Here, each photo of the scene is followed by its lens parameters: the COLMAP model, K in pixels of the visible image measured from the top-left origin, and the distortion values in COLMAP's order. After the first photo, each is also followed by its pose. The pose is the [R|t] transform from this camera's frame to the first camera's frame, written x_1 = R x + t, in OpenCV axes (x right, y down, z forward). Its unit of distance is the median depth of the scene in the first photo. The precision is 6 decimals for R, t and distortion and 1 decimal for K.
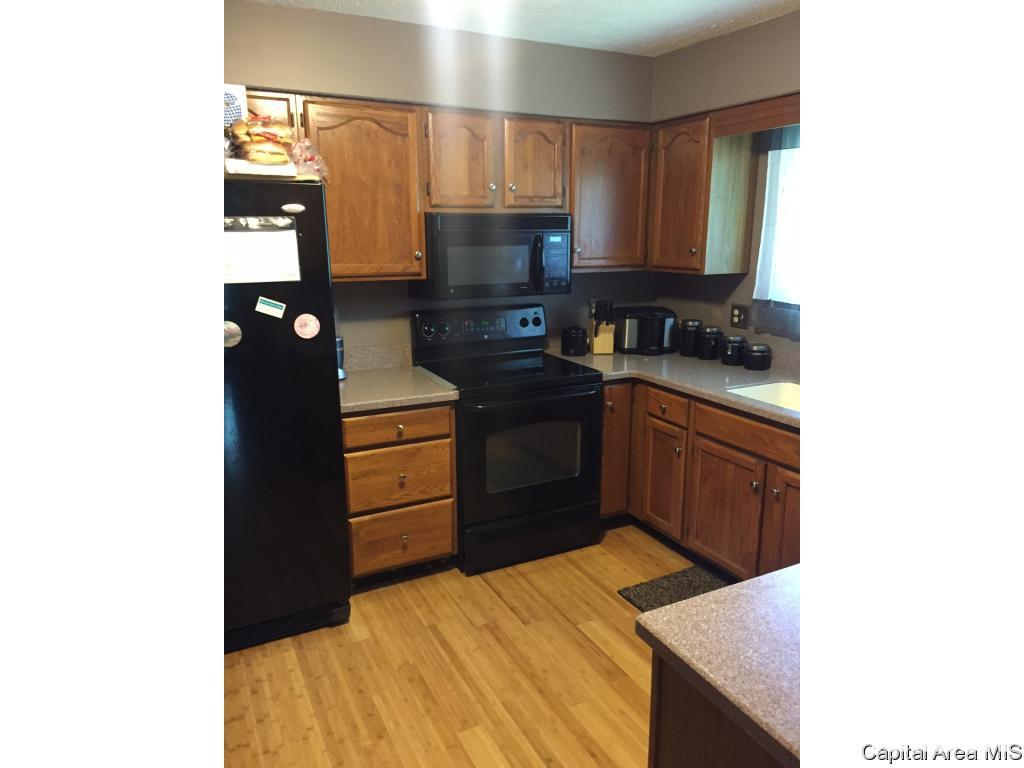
lens RADIAL K [[659.4, 0, 514.7], [0, 659.4, 382.7], [0, 0, 1]] dist [0.071383, -0.081615]
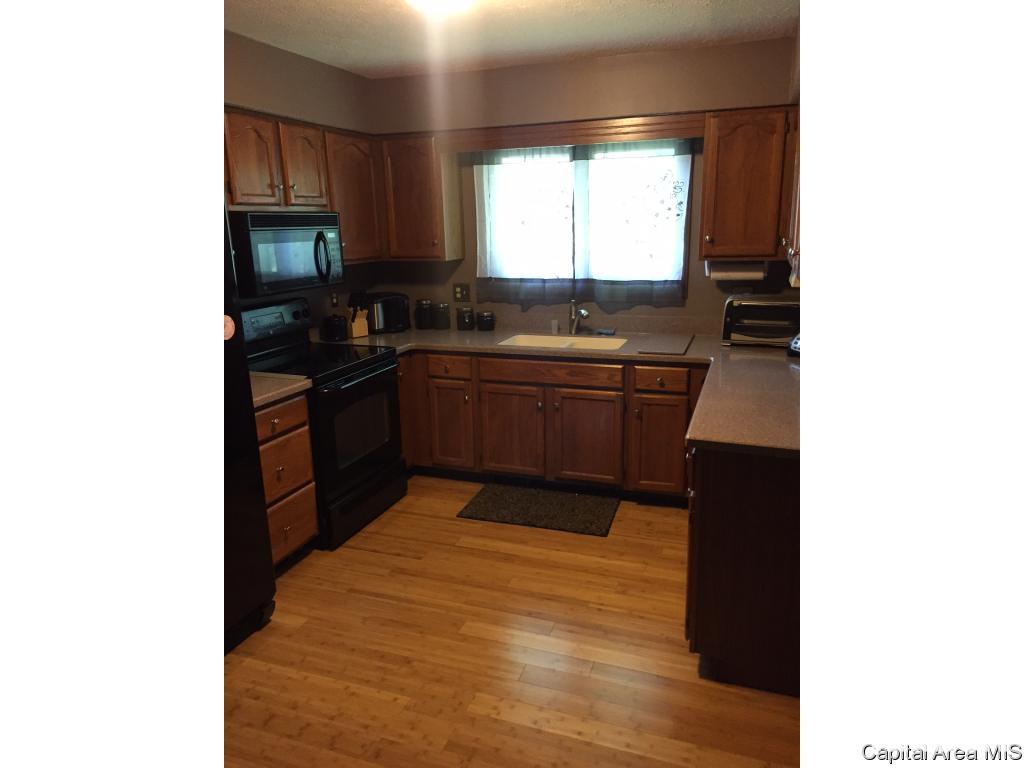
lens RADIAL K [[659.4, 0, 514.7], [0, 659.4, 382.7], [0, 0, 1]] dist [0.071383, -0.081615]
pose [[0.733881, -0.175446, 0.656229, -0.503263], [0.172887, 0.982498, 0.069331, 0.000798], [-0.656908, 0.062573, 0.751370, -0.018785]]
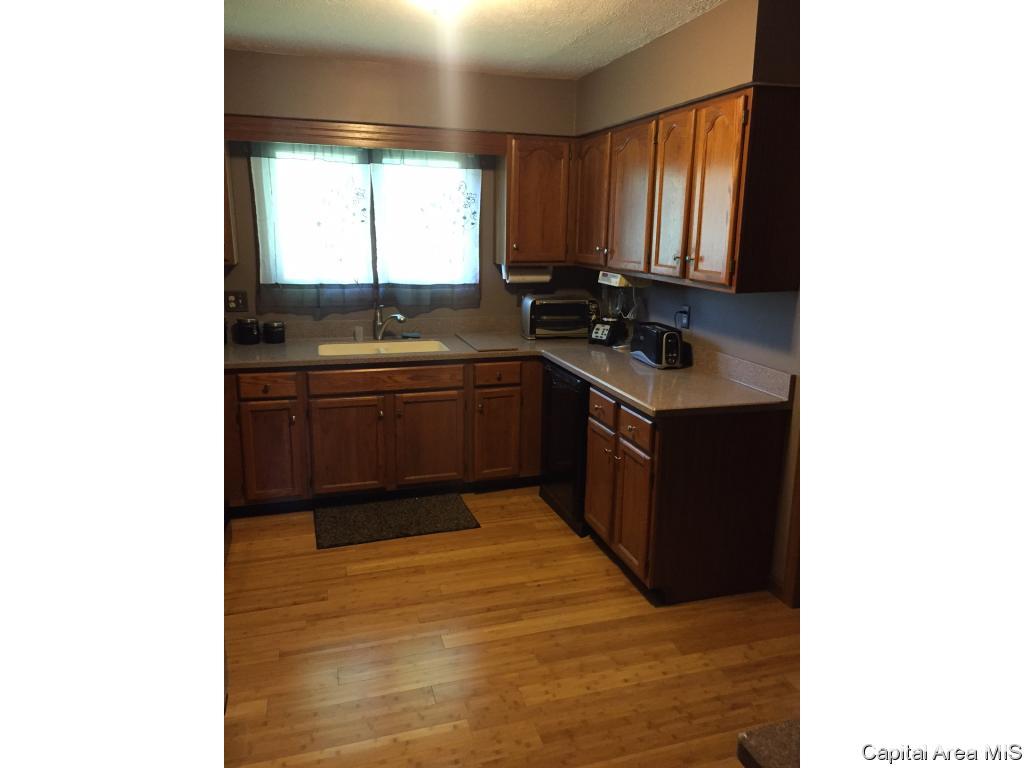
lens RADIAL K [[659.4, 0, 514.7], [0, 659.4, 382.7], [0, 0, 1]] dist [0.071383, -0.081615]
pose [[0.175597, -0.222952, 0.958884, -0.751729], [0.206993, 0.960606, 0.185446, -0.087991], [-0.962455, 0.165919, 0.214829, 0.368986]]
